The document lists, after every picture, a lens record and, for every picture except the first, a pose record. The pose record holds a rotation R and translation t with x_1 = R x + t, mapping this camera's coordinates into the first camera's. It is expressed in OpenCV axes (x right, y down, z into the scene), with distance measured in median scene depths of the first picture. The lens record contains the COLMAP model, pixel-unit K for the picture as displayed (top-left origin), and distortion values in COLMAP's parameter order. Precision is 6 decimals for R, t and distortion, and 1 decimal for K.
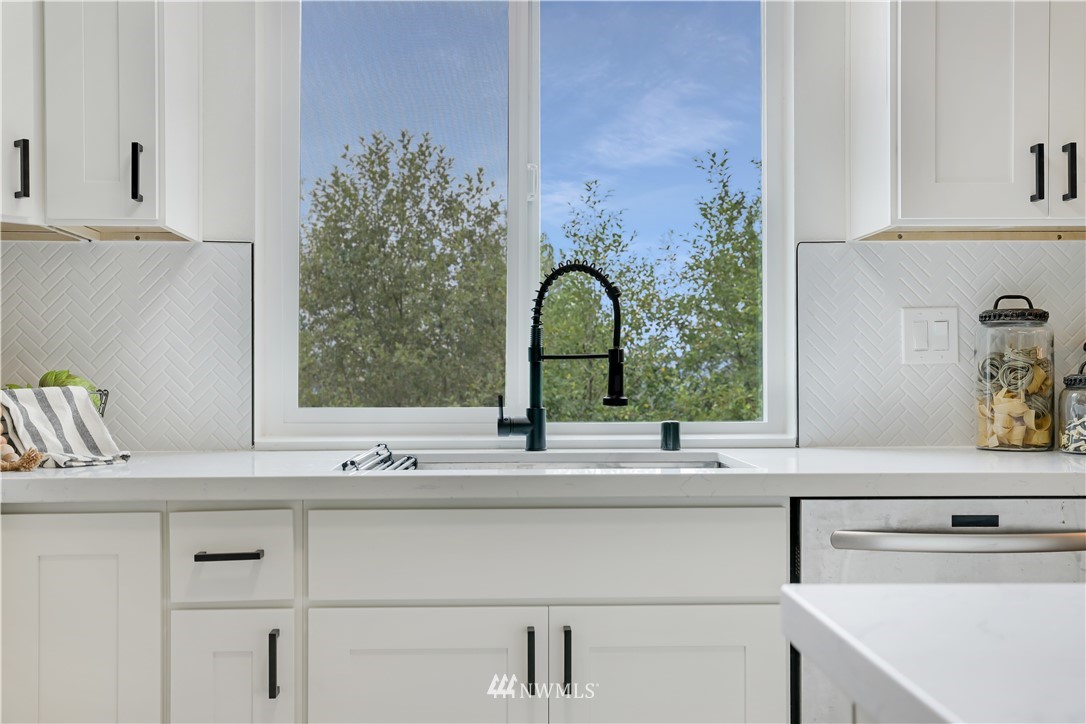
lens RADIAL K [[1039.8, 0, 544.0], [0, 1039.8, 334.8], [0, 0, 1]] dist [-0.028719, 0.004712]
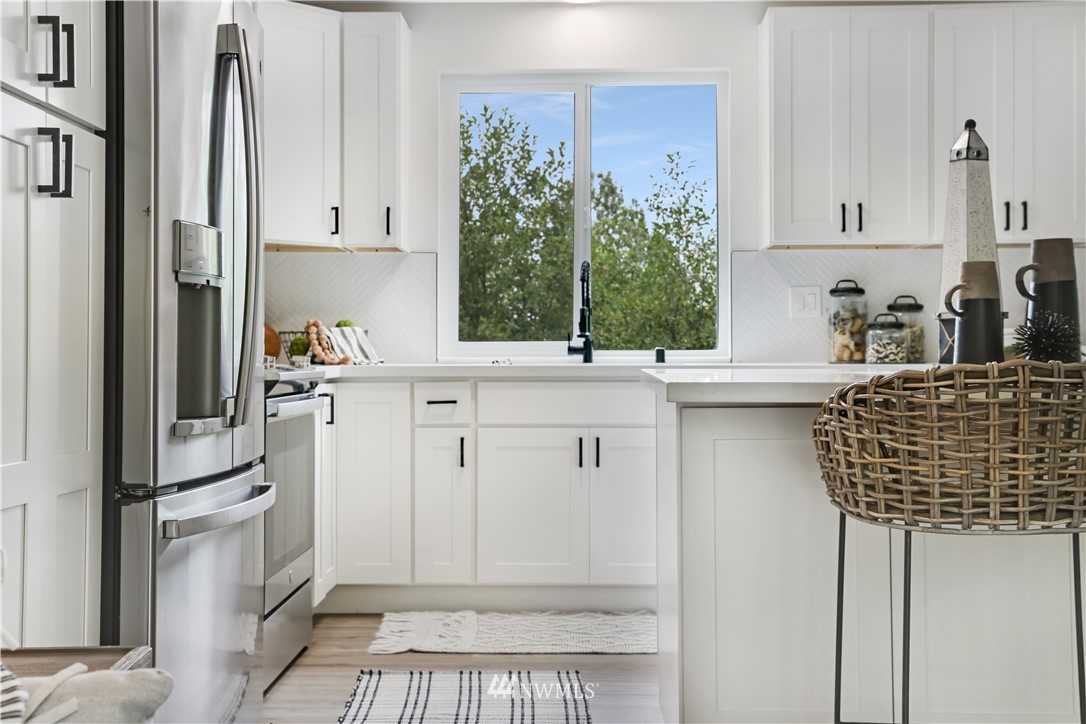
lens RADIAL K [[1558.1, 0, 543.0], [0, 1558.1, 362.0], [0, 0, 1]] dist [-0.033567, -0.039452]
pose [[0.997016, 0.001268, -0.077190, 0.037508], [0.001020, 0.999561, 0.029601, 0.007511], [0.077194, -0.029591, 0.996577, -0.525204]]
